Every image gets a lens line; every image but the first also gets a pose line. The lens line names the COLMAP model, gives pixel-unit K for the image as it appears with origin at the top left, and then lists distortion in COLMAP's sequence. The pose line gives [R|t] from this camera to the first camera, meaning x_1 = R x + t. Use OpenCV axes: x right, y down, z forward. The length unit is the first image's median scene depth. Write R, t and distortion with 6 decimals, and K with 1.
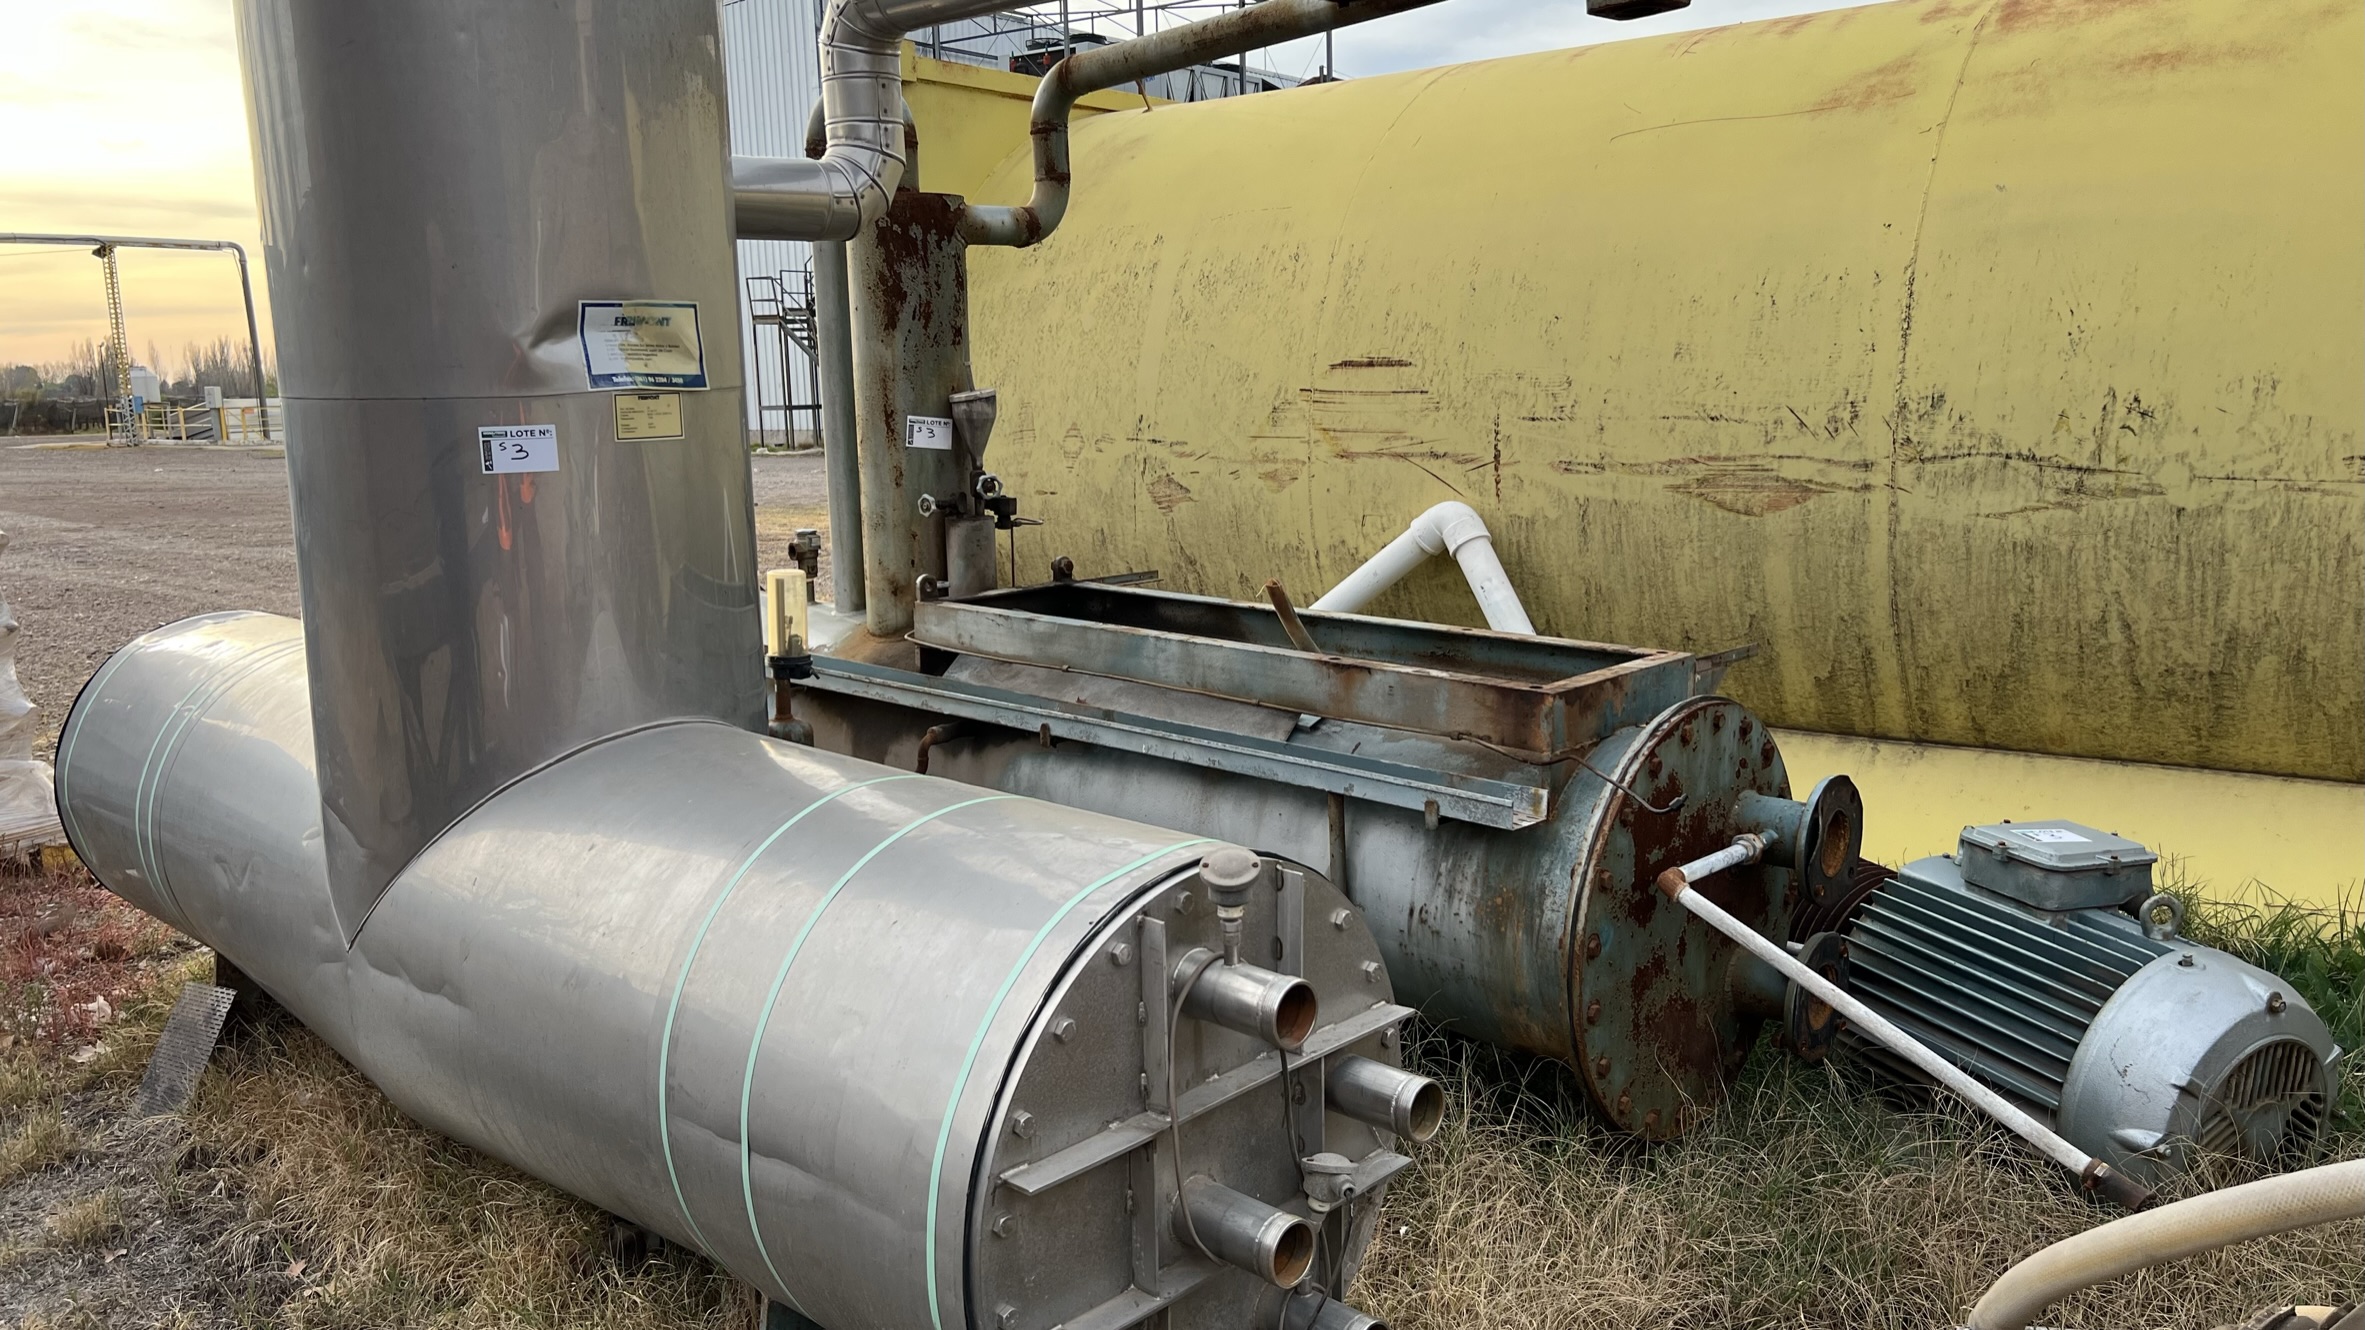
lens RADIAL K [[1782.4, 0, 1182.1], [0, 1782.4, 678.9], [0, 0, 1]] dist [0.051021, -0.076661]
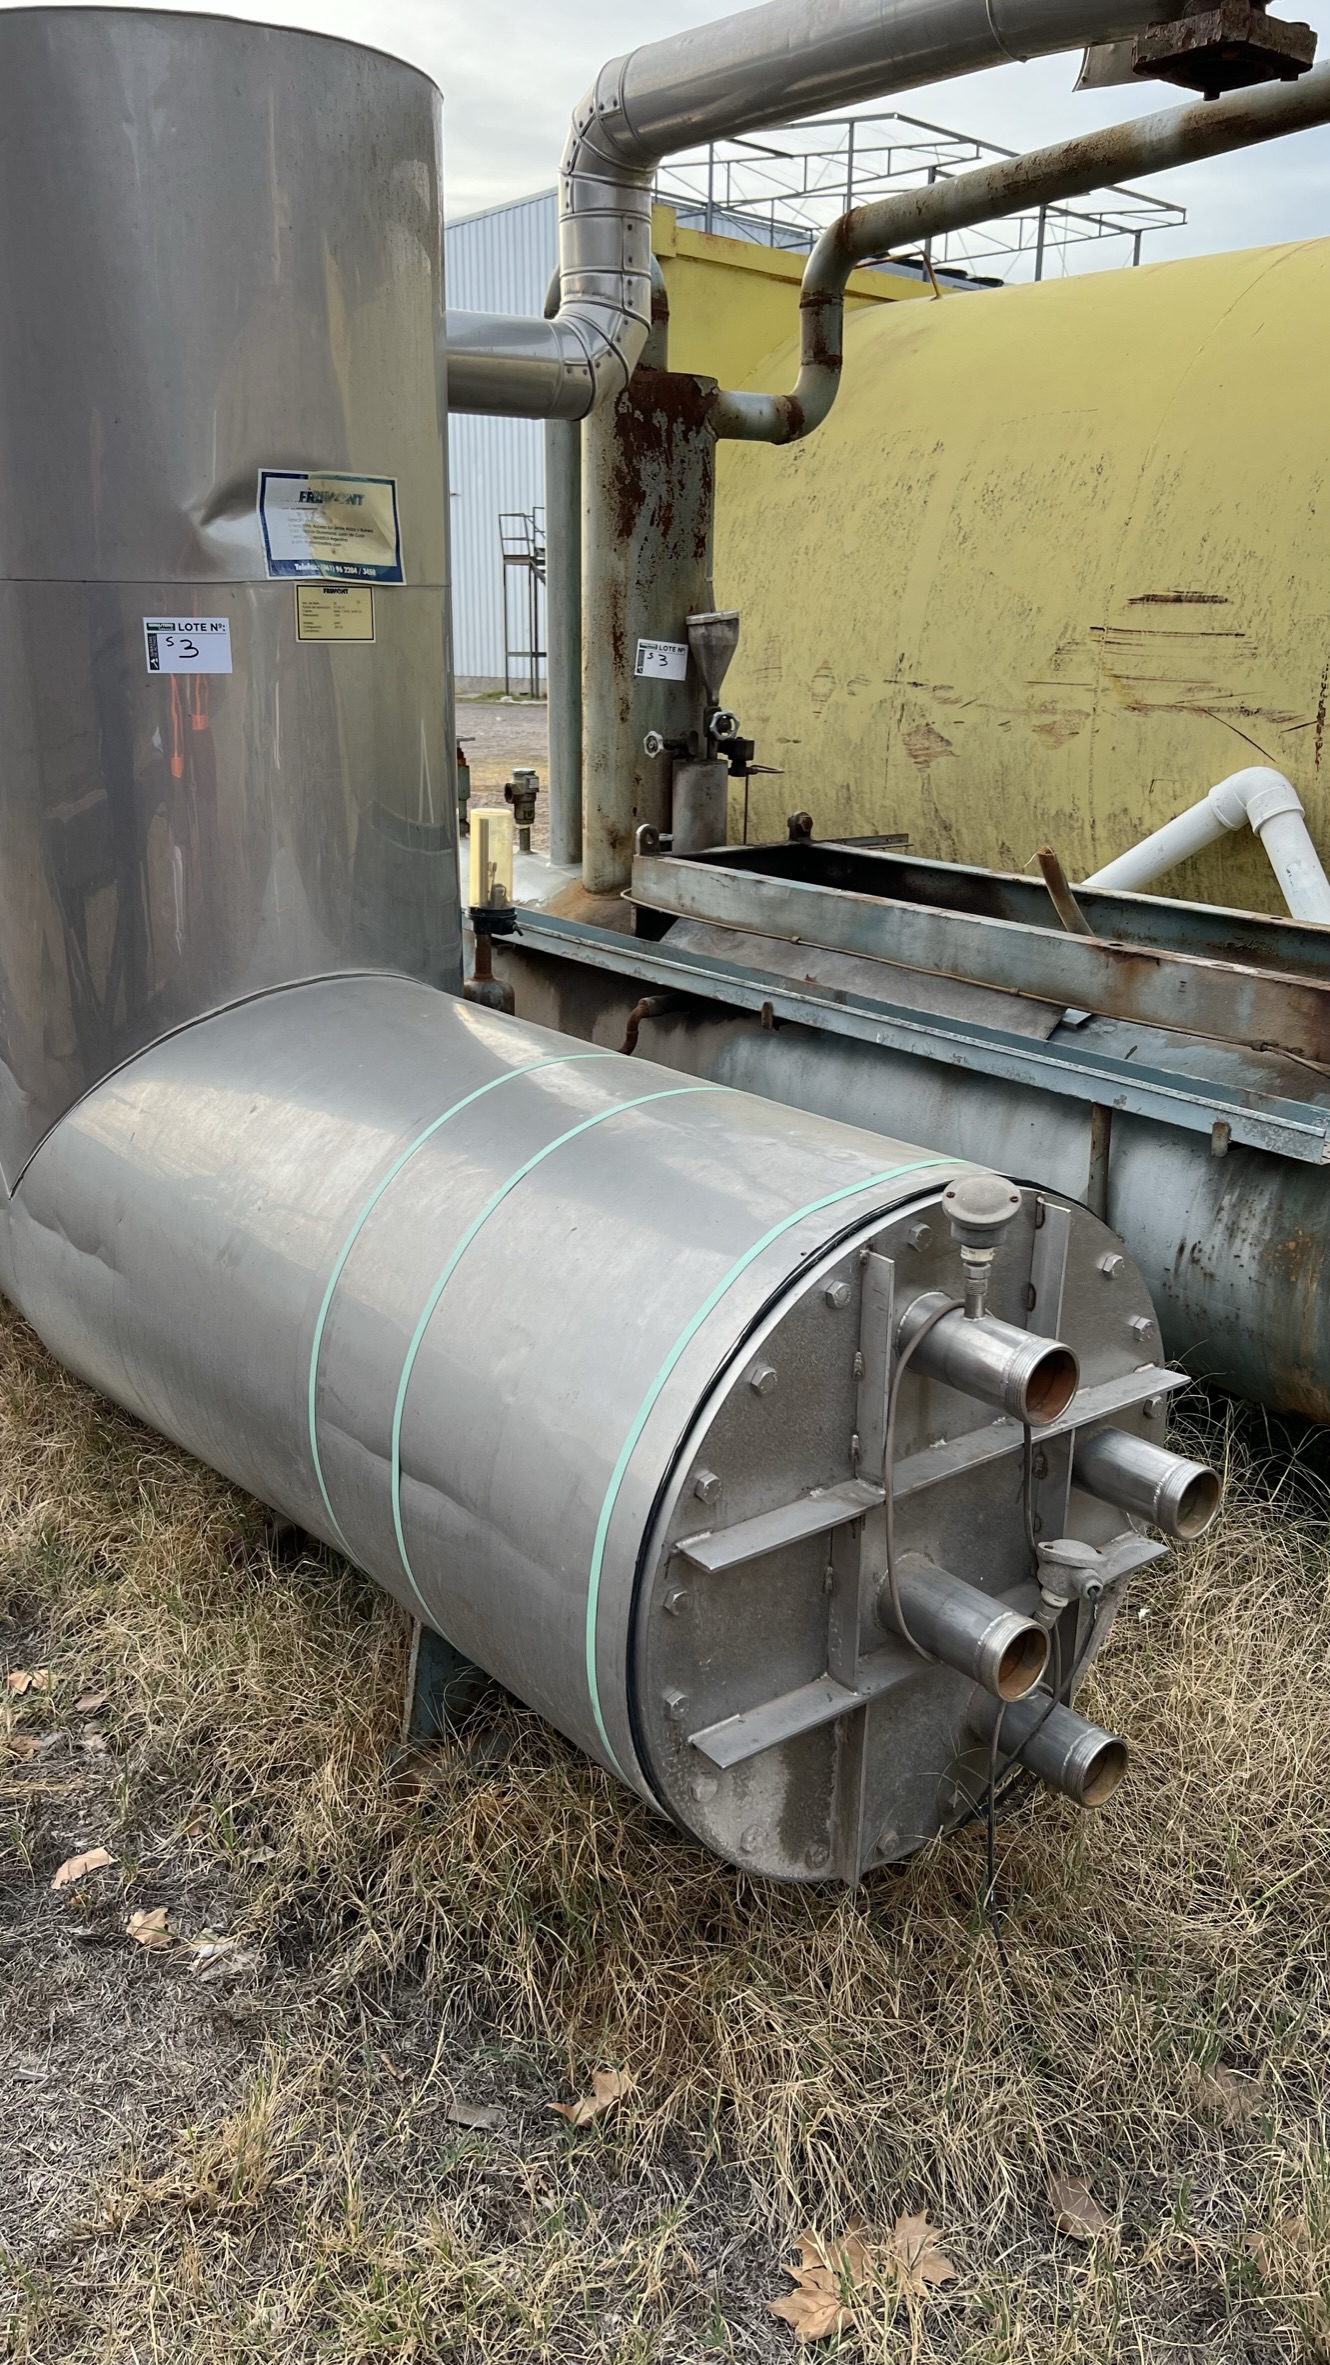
lens RADIAL K [[1782.4, 0, 674.9], [0, 1782.4, 1214.4], [0, 0, 1]] dist [0.051021, -0.076661]
pose [[0.989460, 0.075929, -0.123303, -0.005984], [-0.057222, 0.987220, 0.148738, 0.000947], [0.133021, -0.140114, 0.981159, 0.109182]]
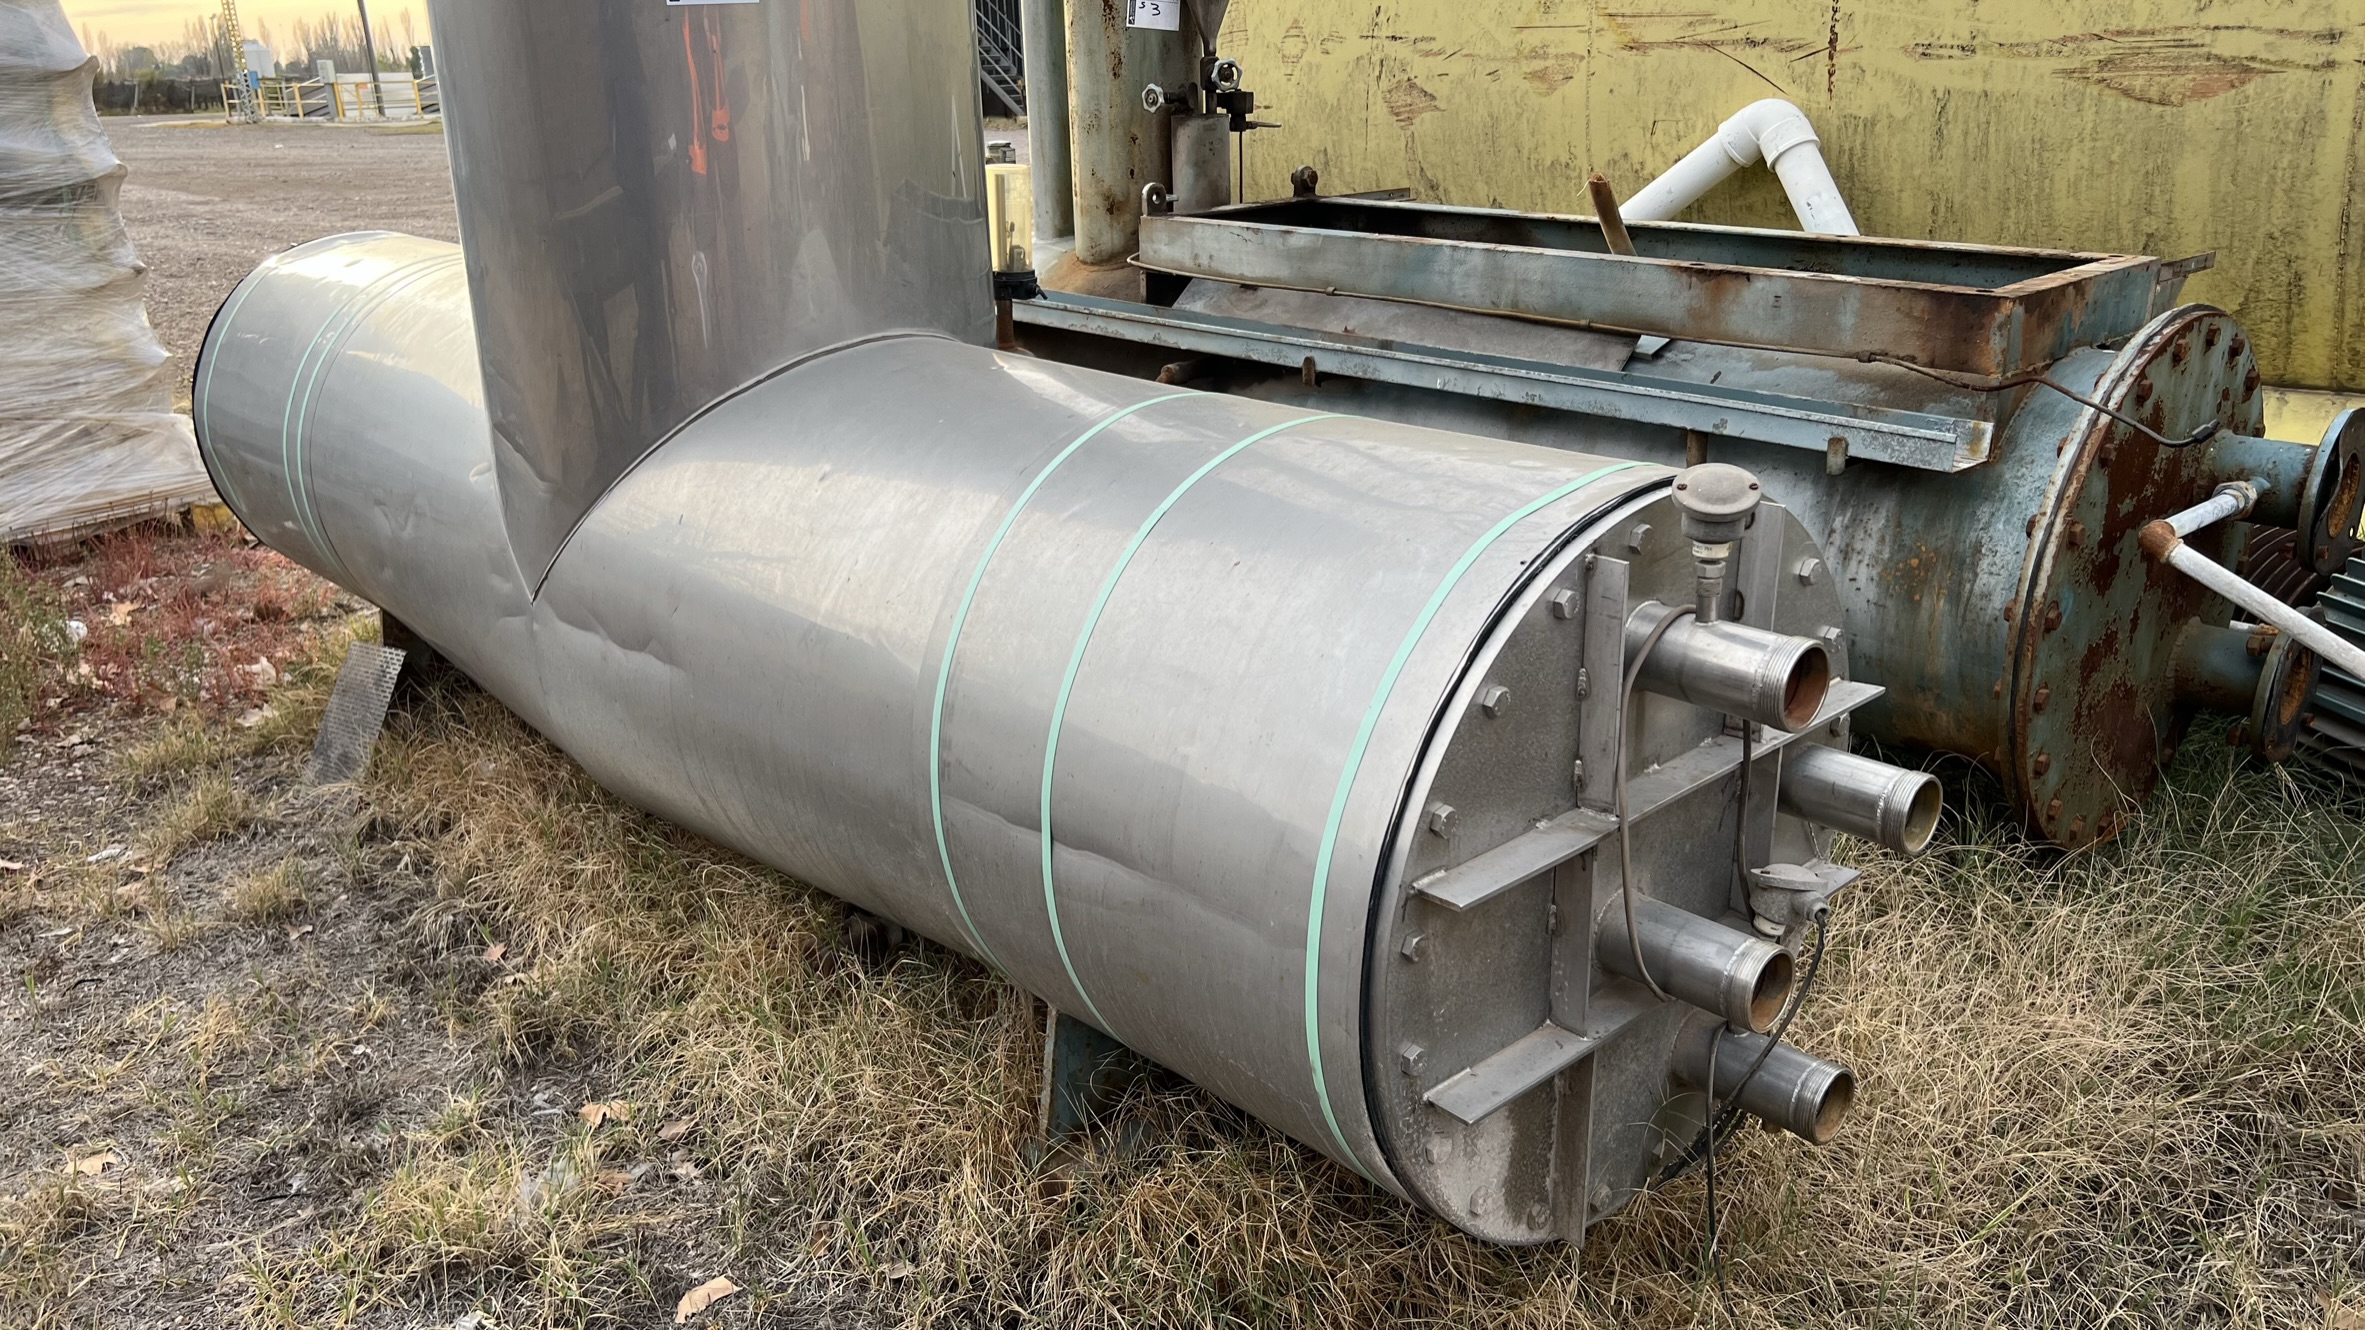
lens RADIAL K [[1782.4, 0, 1173.7], [0, 1782.4, 694.4], [0, 0, 1]] dist [0.051021, -0.076661]
pose [[0.997547, 0.017724, -0.067713, -0.081264], [-0.005435, 0.984102, 0.177522, 0.033382], [0.069783, -0.176719, 0.981784, 0.138414]]
